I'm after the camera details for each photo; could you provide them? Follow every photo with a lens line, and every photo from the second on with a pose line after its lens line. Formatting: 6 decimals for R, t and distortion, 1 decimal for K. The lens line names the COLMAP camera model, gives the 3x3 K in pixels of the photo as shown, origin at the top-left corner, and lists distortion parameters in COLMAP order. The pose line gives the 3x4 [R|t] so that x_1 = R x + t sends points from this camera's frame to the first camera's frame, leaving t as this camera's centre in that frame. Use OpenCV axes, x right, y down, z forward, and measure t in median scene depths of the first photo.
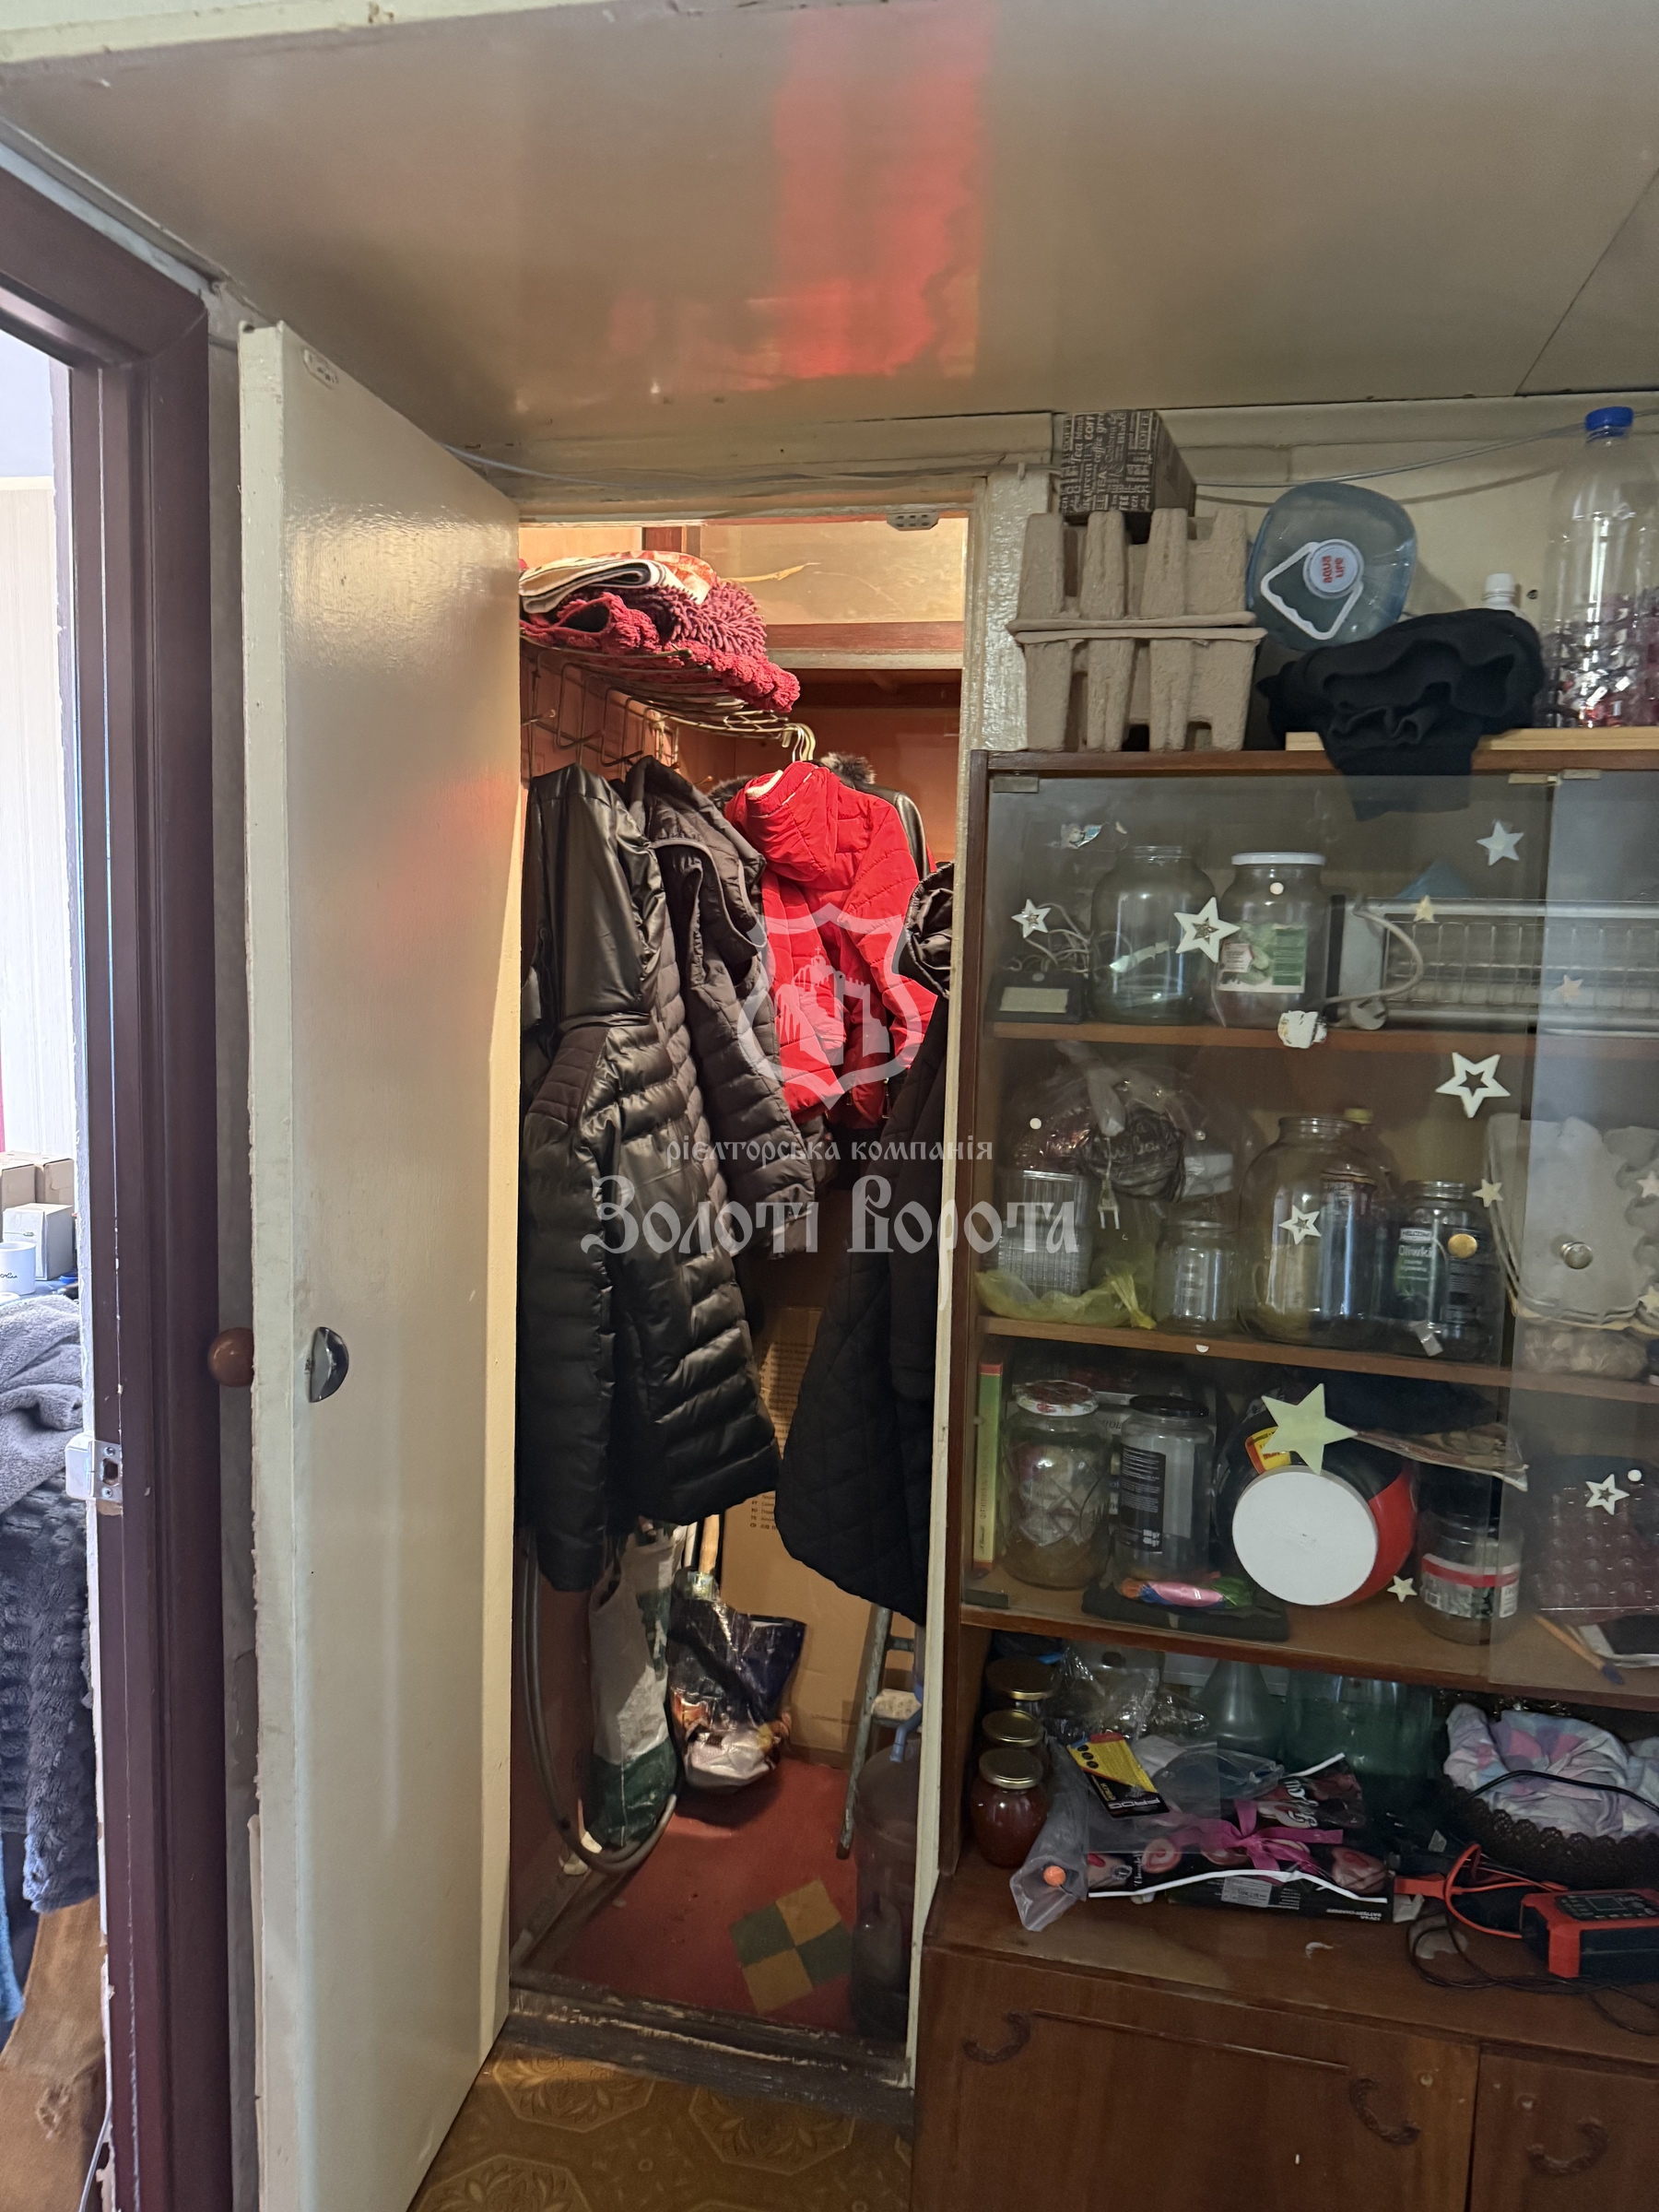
lens RADIAL K [[1557.8, 0, 815.2], [0, 1557.8, 1105.0], [0, 0, 1]] dist [0.056279, -0.069086]
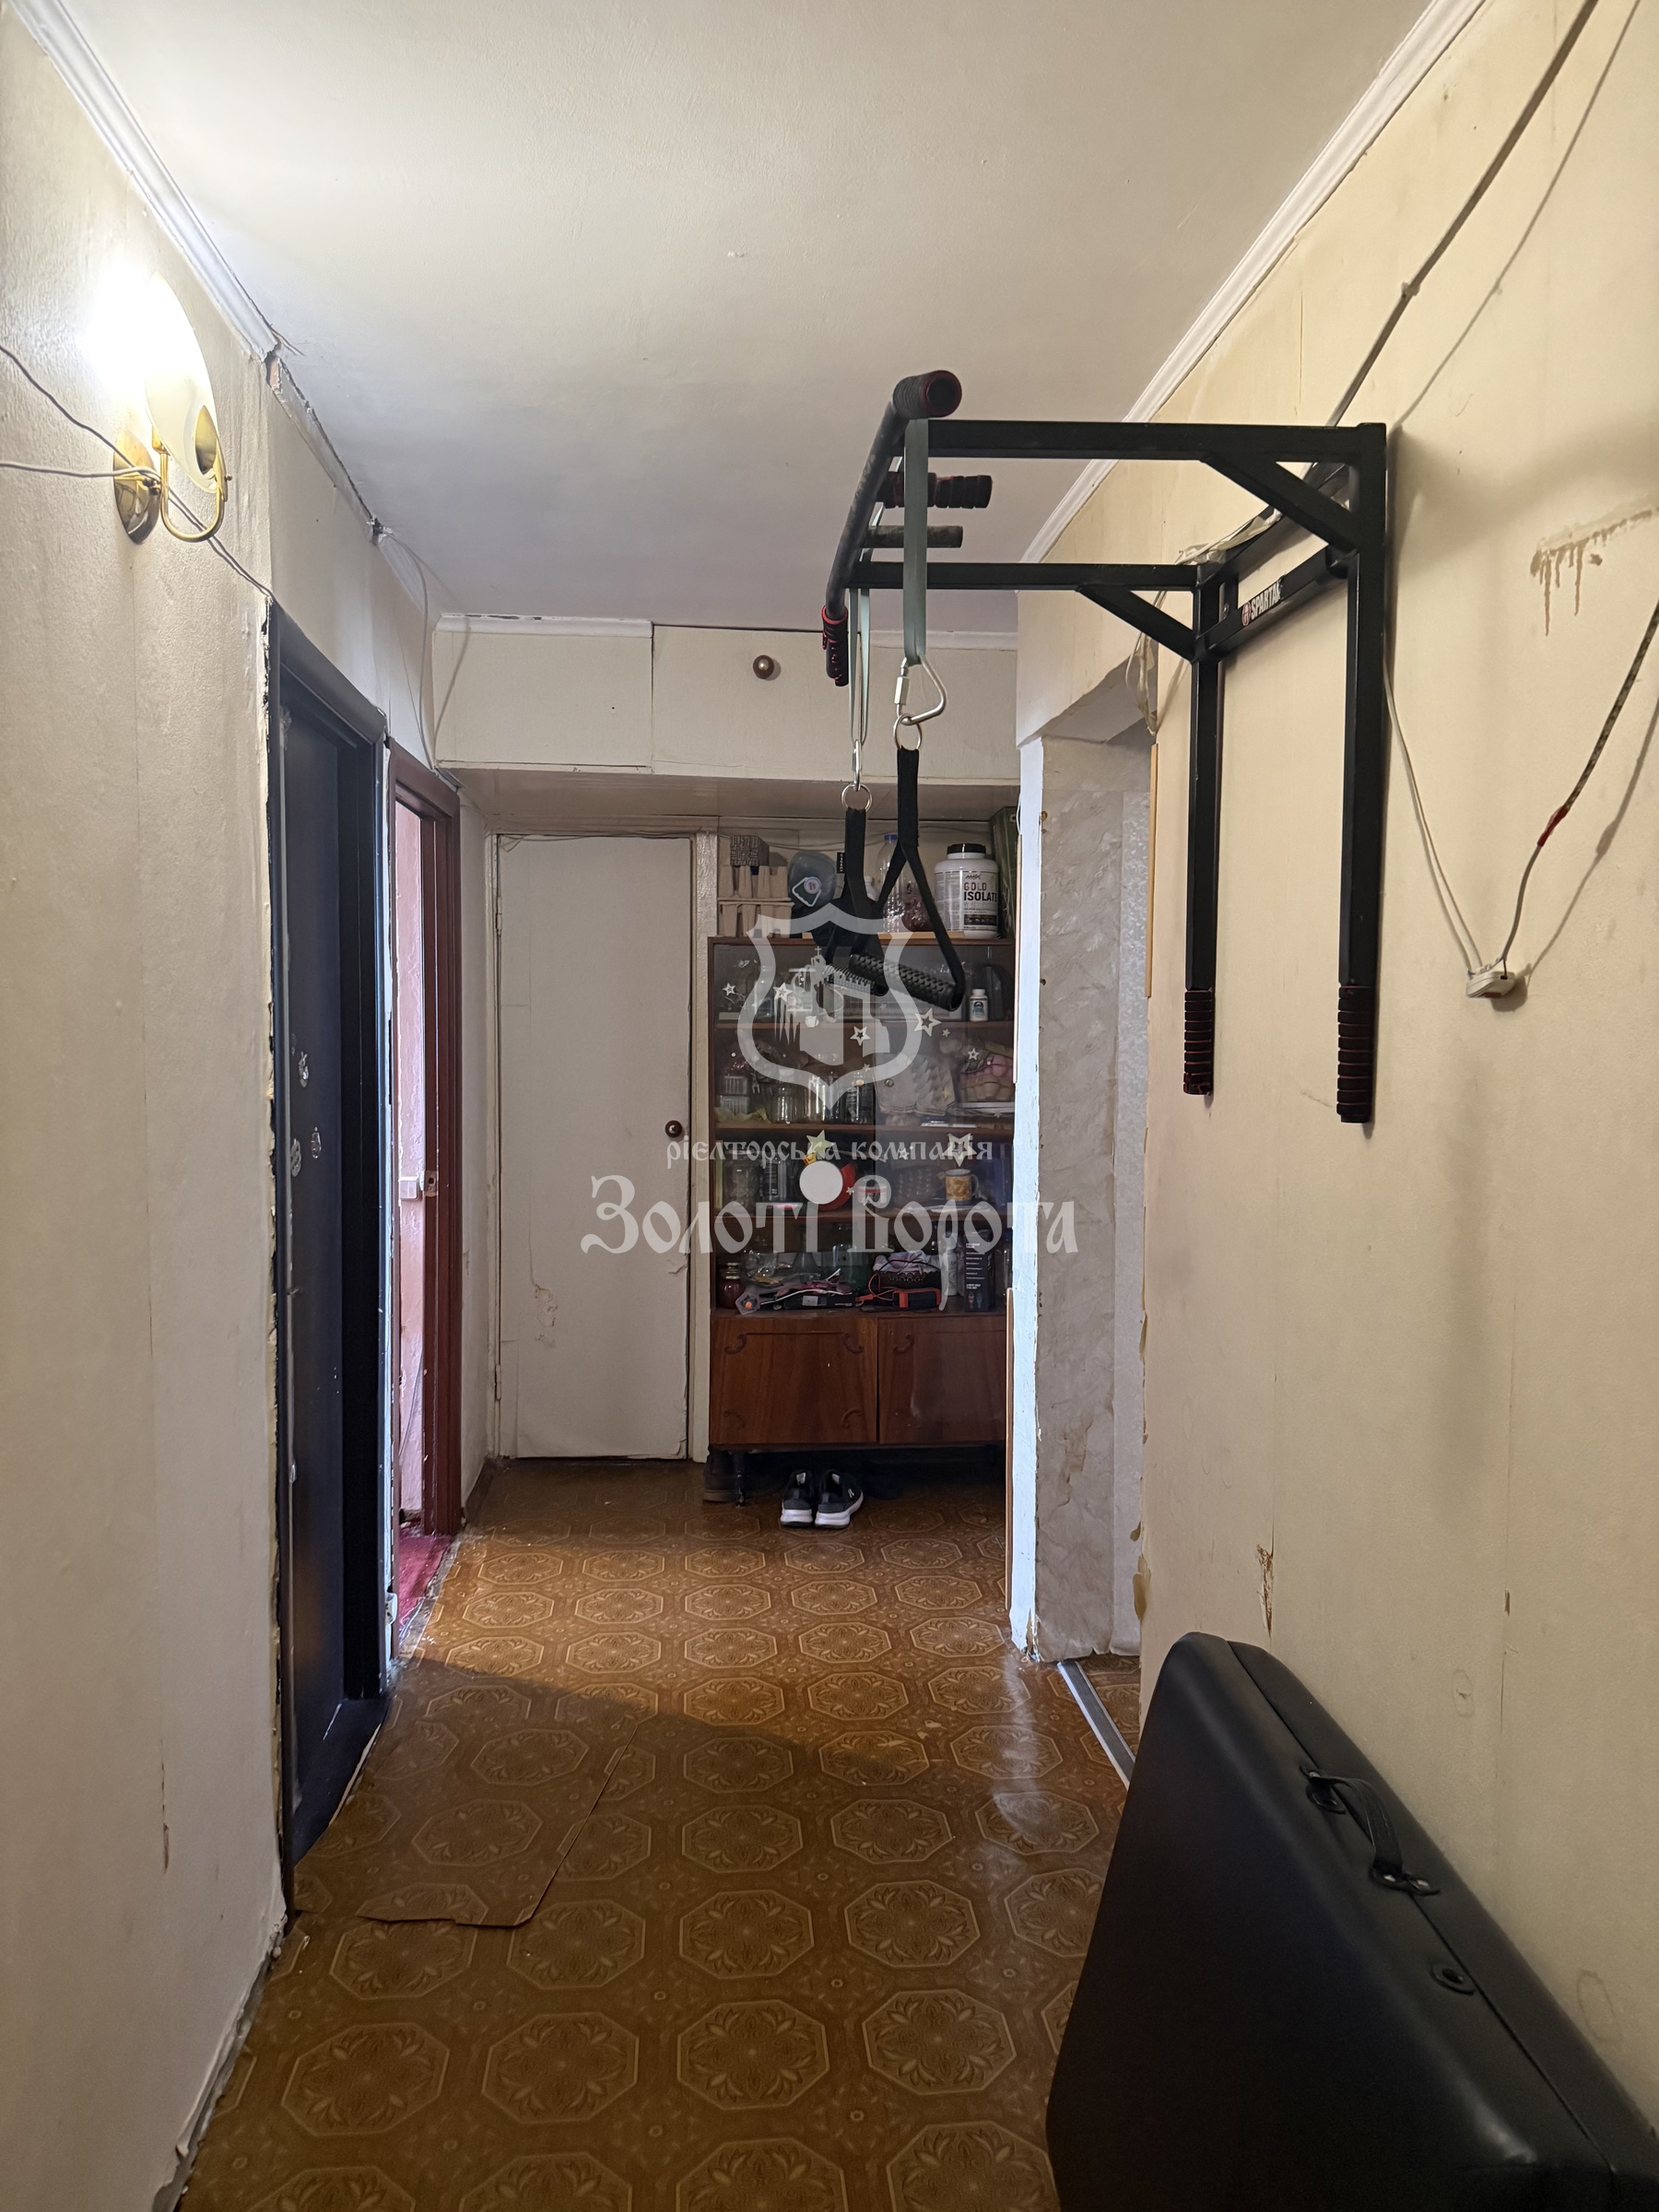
lens RADIAL K [[1557.8, 0, 831.2], [0, 1557.8, 1107.5], [0, 0, 1]] dist [0.056279, -0.069086]
pose [[0.953484, -0.037581, 0.299090, -0.624675], [0.055547, 0.997112, -0.051795, 0.297917], [-0.296280, 0.065999, 0.952818, -2.080692]]
